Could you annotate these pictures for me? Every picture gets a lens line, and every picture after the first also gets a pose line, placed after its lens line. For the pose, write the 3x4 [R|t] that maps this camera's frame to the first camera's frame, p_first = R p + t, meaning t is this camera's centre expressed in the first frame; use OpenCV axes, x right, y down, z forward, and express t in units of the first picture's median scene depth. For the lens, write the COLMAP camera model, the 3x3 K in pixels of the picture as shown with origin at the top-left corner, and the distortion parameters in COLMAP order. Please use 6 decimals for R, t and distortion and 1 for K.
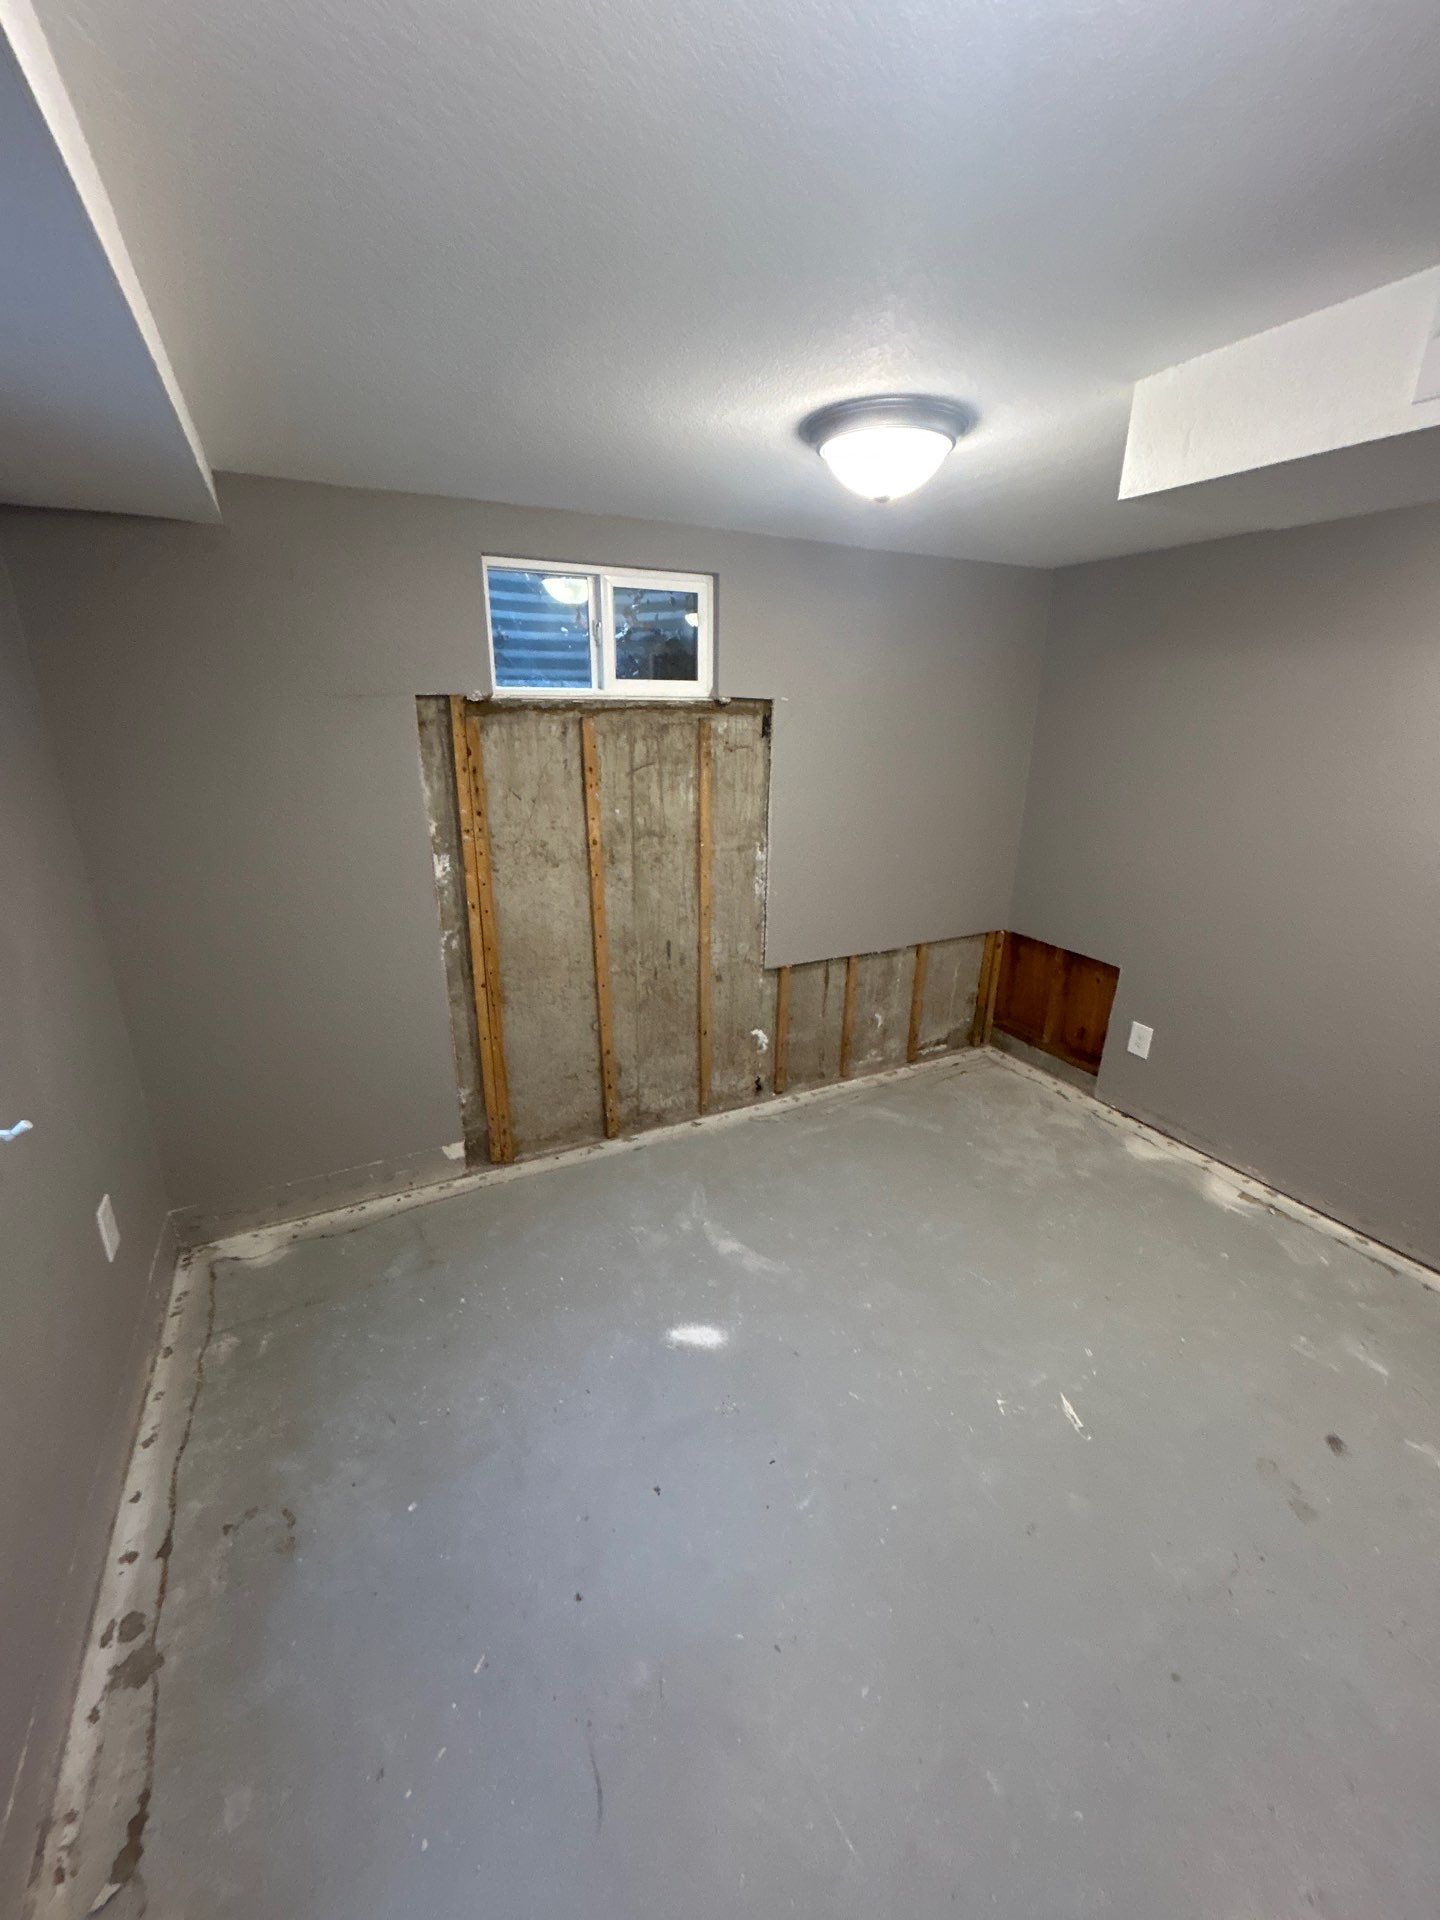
lens RADIAL K [[767.0, 0, 717.3], [0, 767.0, 963.7], [0, 0, 1]] dist [-0.012995, 0.002307]
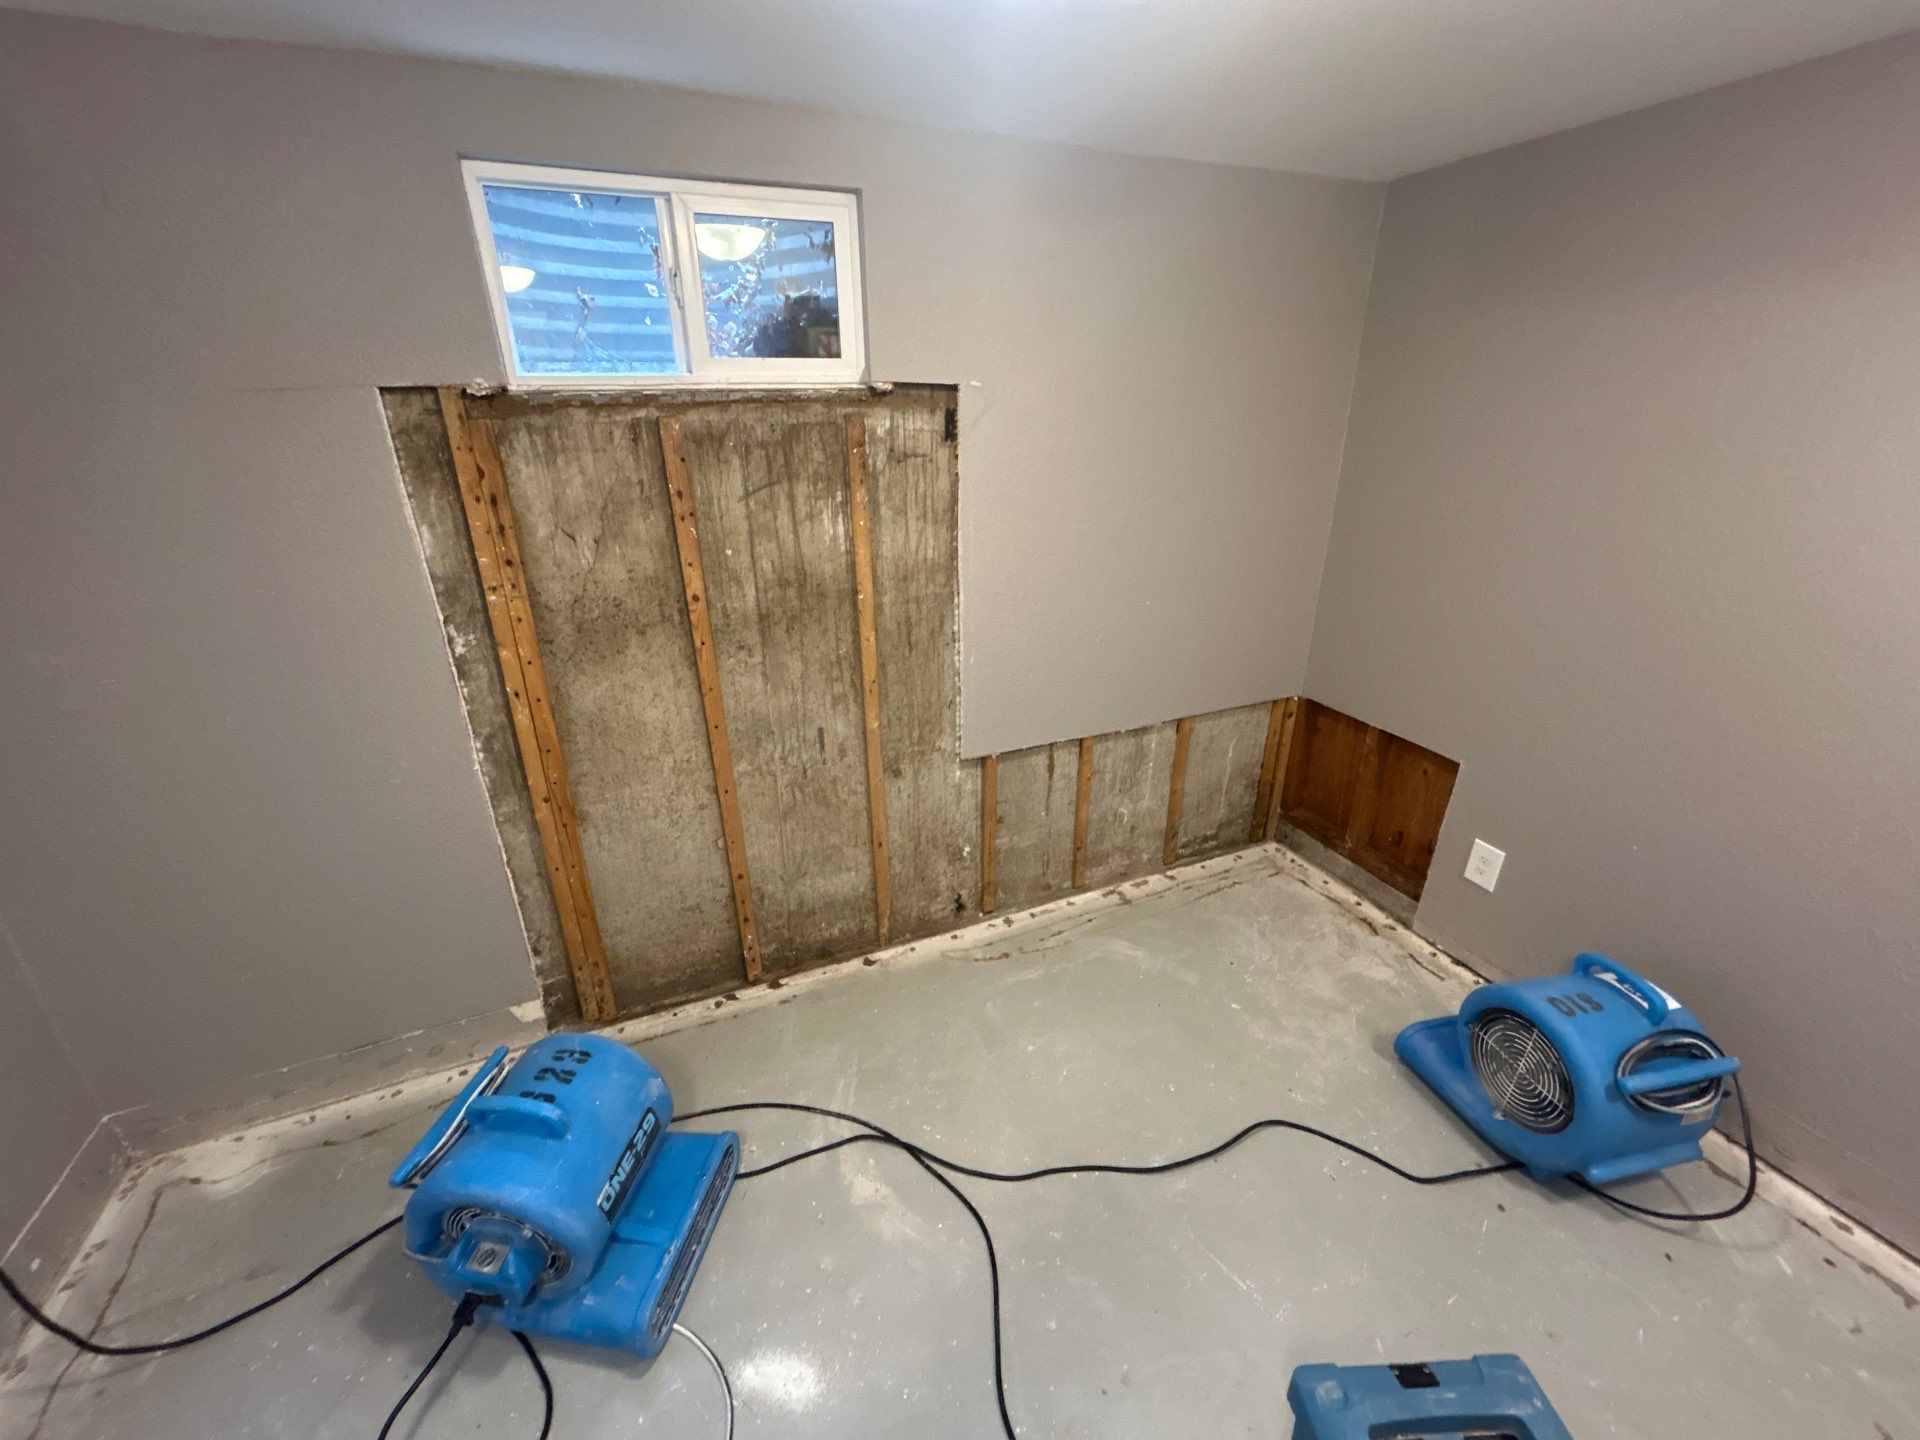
lens RADIAL K [[767.0, 0, 958.6], [0, 767.0, 720.8], [0, 0, 1]] dist [-0.012995, 0.002307]
pose [[0.997453, 0.008427, -0.070832, 0.122898], [-0.003802, 0.997866, 0.065185, -0.086794], [0.071230, -0.064749, 0.995356, 0.289739]]
